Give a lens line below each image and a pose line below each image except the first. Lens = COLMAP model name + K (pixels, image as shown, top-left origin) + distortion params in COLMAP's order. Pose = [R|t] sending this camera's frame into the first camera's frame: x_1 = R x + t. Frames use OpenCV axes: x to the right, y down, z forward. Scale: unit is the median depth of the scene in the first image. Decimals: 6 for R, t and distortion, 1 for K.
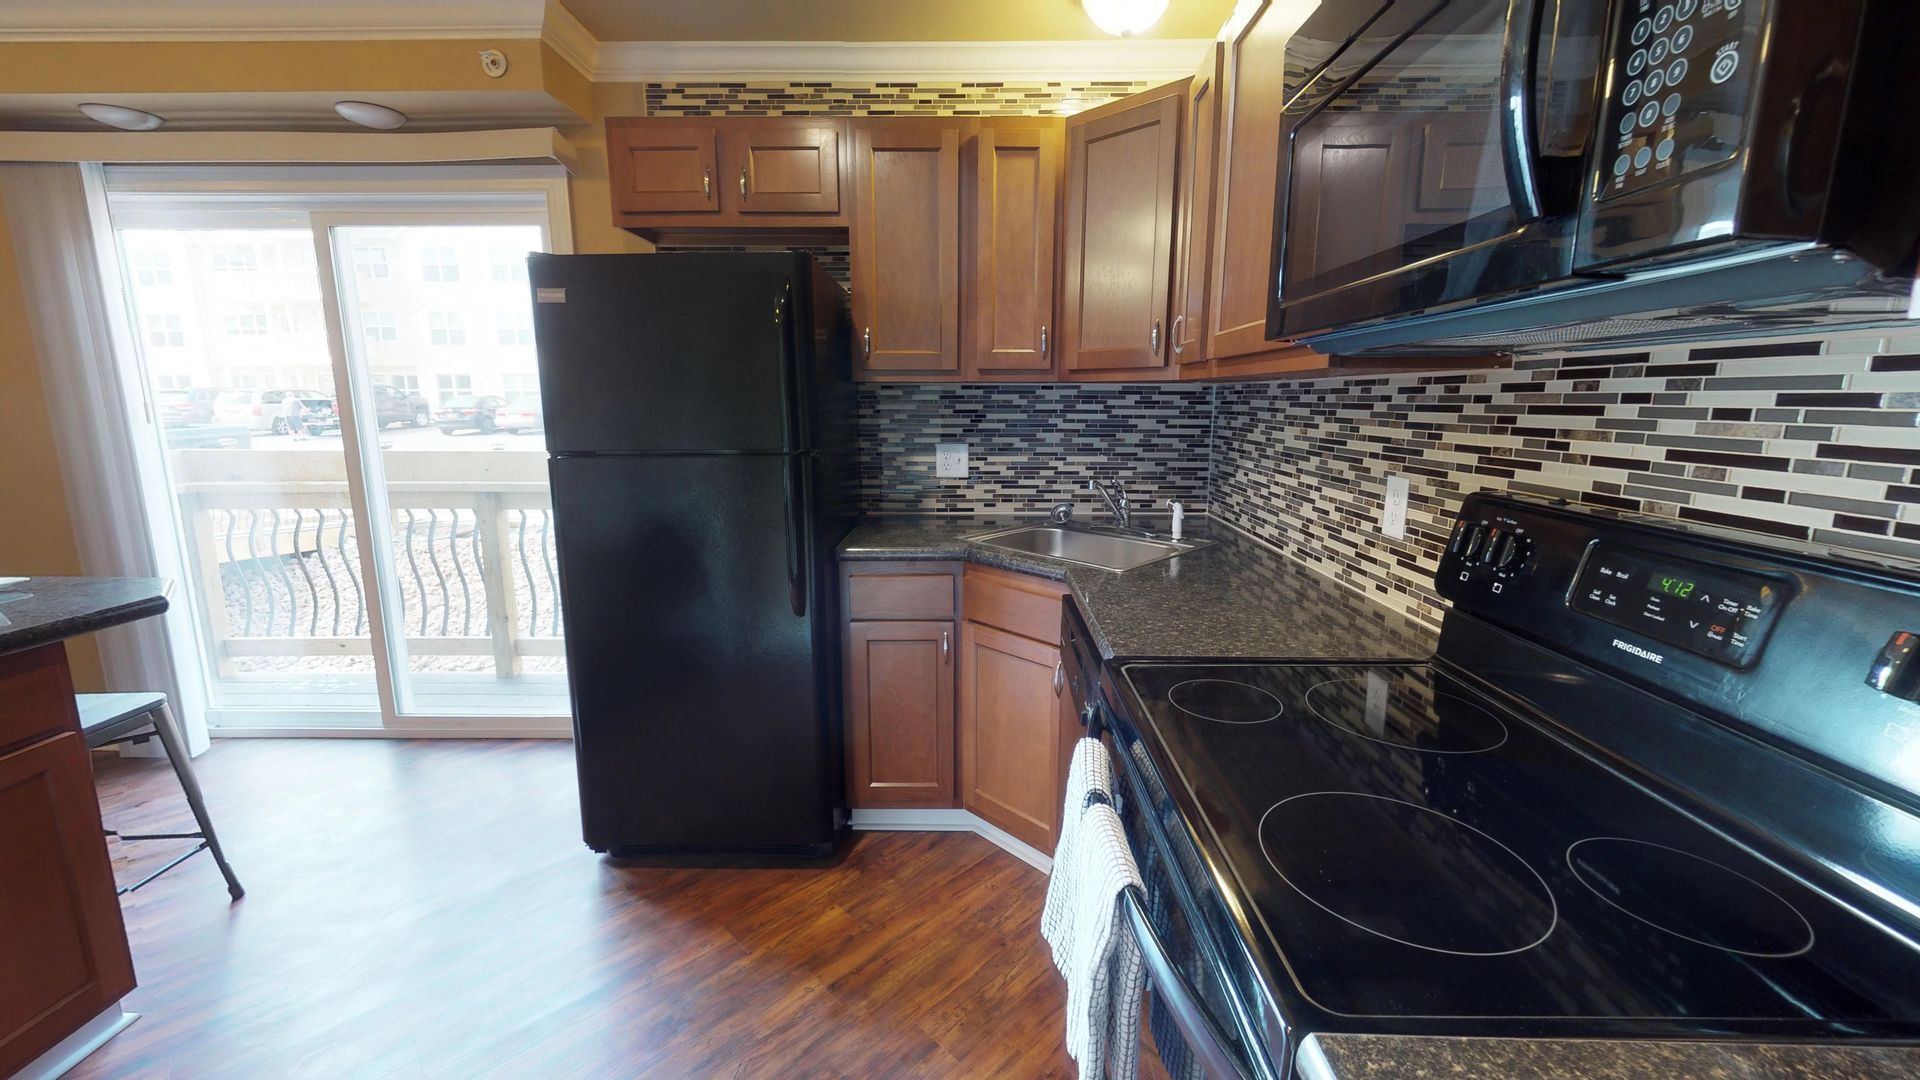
lens RADIAL K [[739.3, 0, 960.0], [0, 739.3, 540.0], [0, 0, 1]] dist [0.000111, 0.000035]
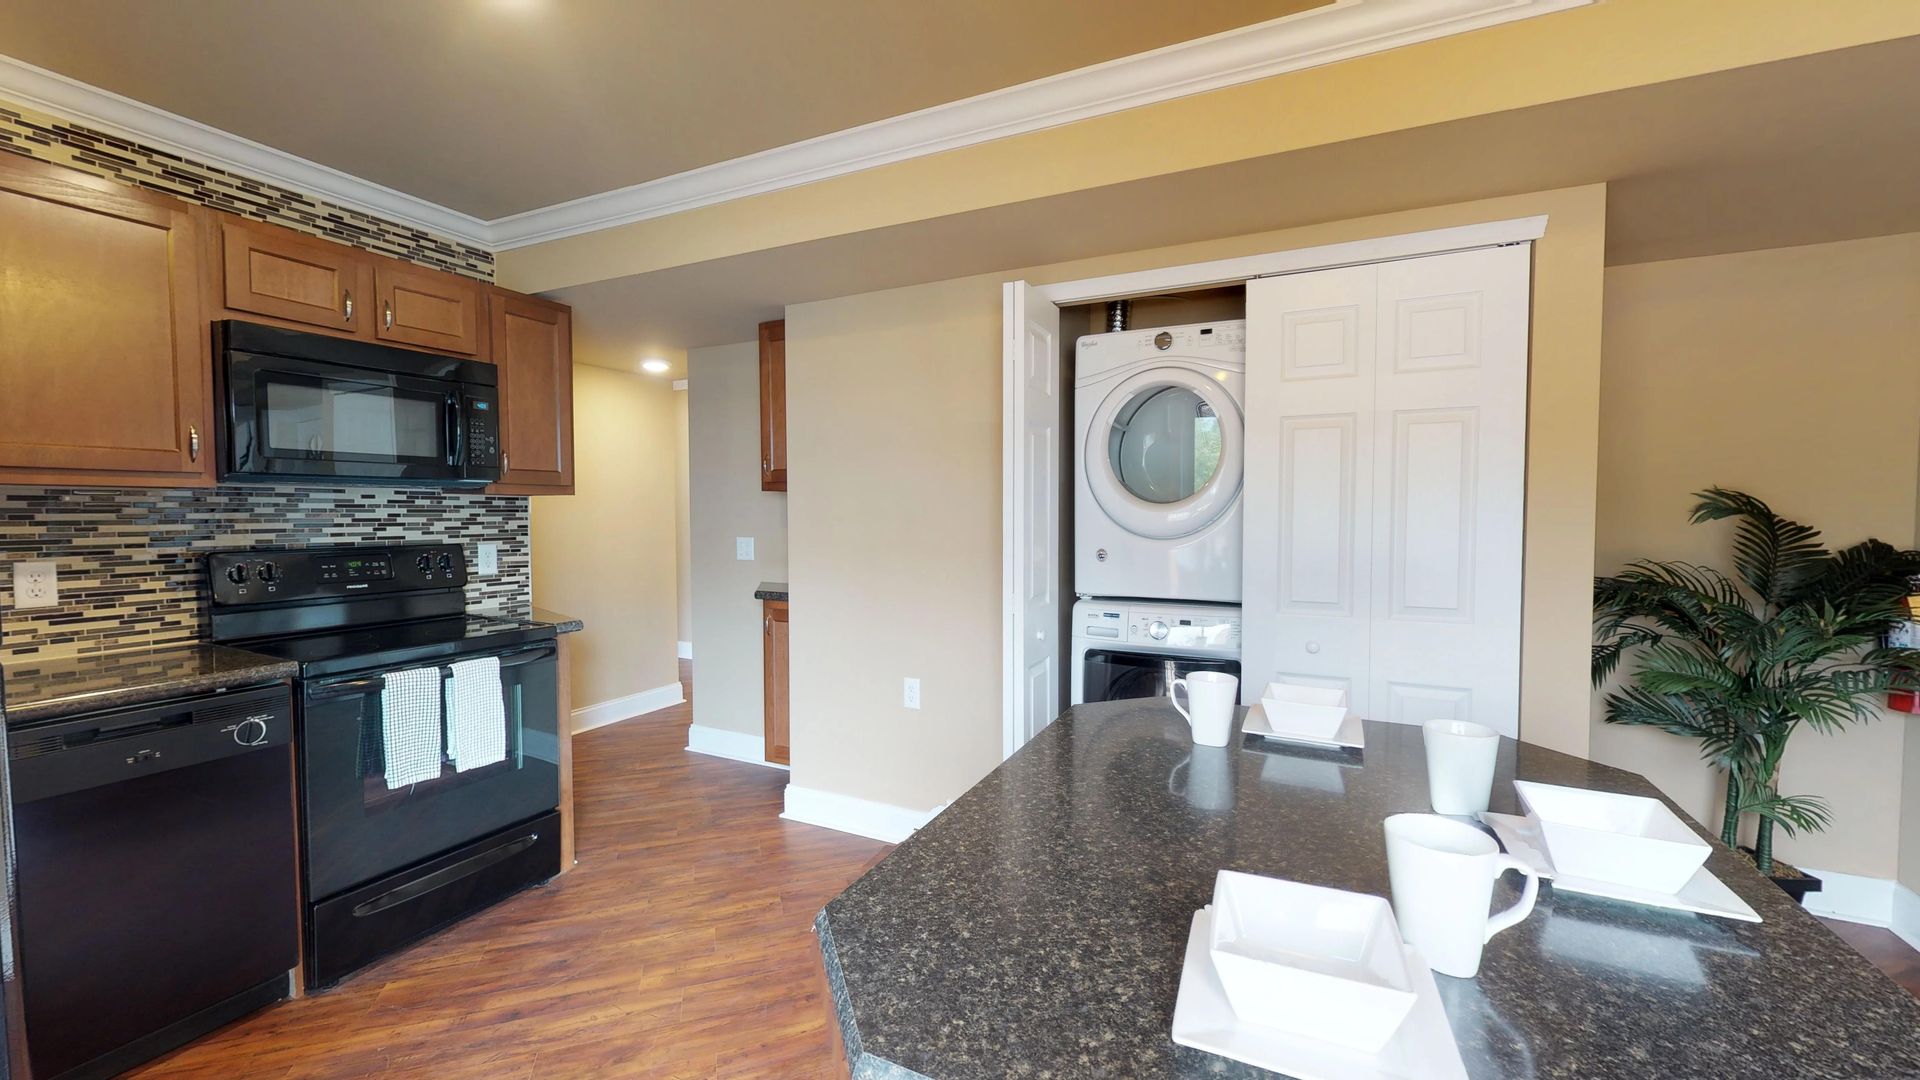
lens RADIAL K [[739.3, 0, 960.0], [0, 739.3, 540.0], [0, 0, 1]] dist [0.000111, 0.000035]
pose [[-0.906503, -0.024842, 0.421467, -1.522583], [0.072117, 0.974486, 0.212548, -0.295046], [-0.415994, 0.223071, -0.881583, 1.515958]]
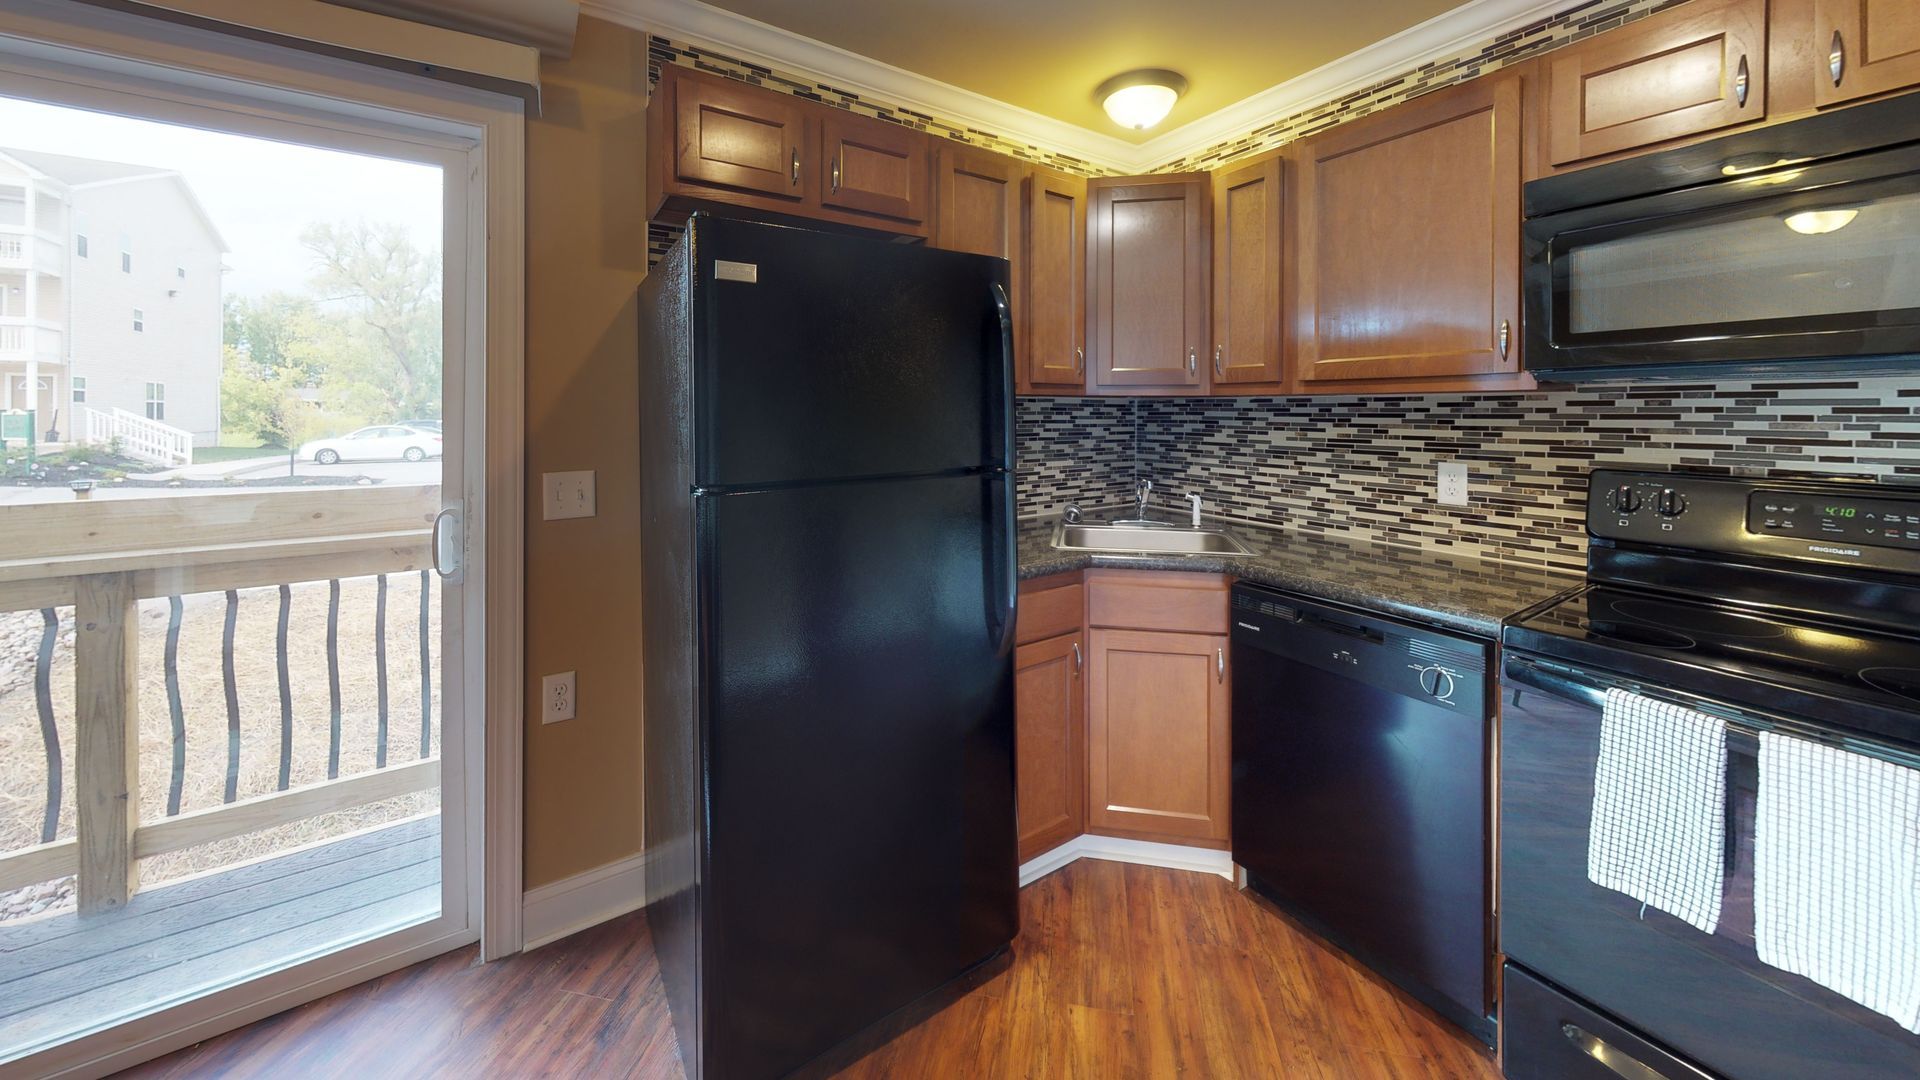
lens RADIAL K [[663.4, 0, 967.6], [0, 663.4, 418.7], [0, 0, 1]] dist [-0.000509, -0.000036]
pose [[0.819015, -0.007570, 0.573722, -0.966532], [0.108269, 0.983989, -0.141576, -0.092164], [-0.563465, 0.178069, 0.806721, 0.482485]]
